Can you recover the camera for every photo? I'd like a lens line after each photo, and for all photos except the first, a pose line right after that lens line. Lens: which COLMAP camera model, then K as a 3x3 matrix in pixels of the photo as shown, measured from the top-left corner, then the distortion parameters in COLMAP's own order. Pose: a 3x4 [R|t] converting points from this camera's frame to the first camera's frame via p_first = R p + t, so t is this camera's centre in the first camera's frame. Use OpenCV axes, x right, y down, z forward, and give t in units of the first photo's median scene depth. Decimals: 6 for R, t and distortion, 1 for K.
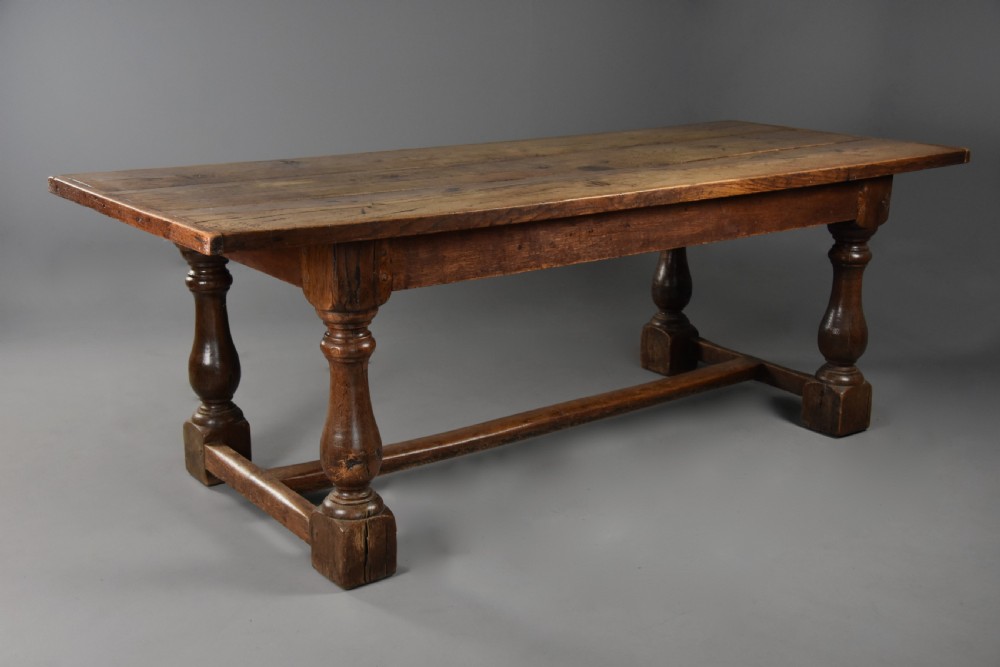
lens RADIAL K [[1208.3, 0, 500.0], [0, 1208.3, 333.5], [0, 0, 1]] dist [0.027437, 0.018210]
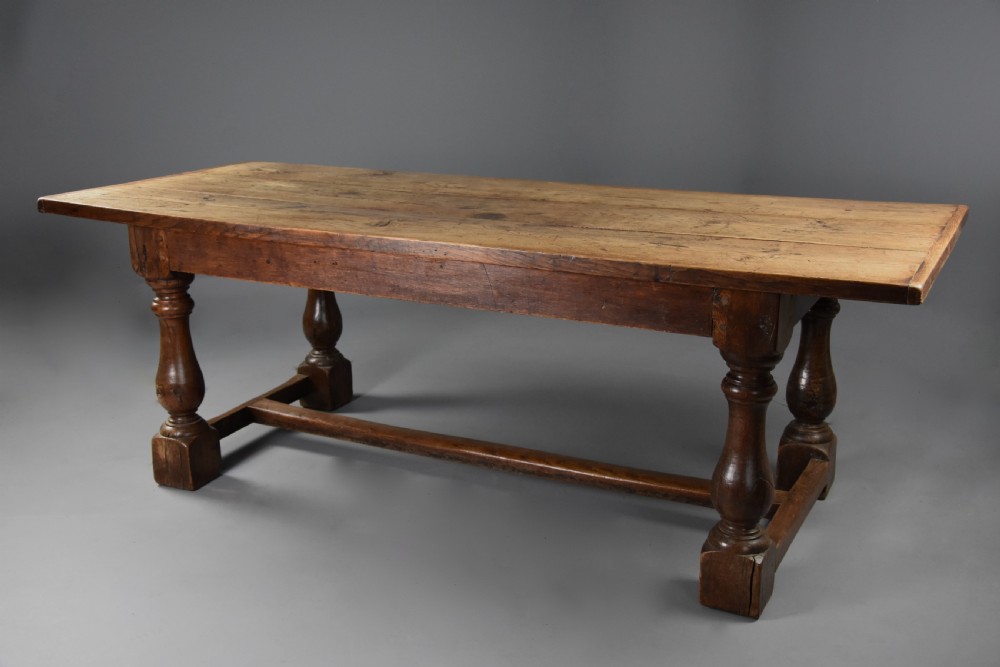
lens RADIAL K [[1188.2, 0, 500.0], [0, 1188.2, 333.5], [0, 0, 1]] dist [-0.010799, 0.052479]
pose [[0.449405, 0.249257, -0.857850, 1.051659], [-0.217339, 0.961939, 0.165642, -0.230390], [0.866486, 0.112004, 0.486474, 0.630265]]
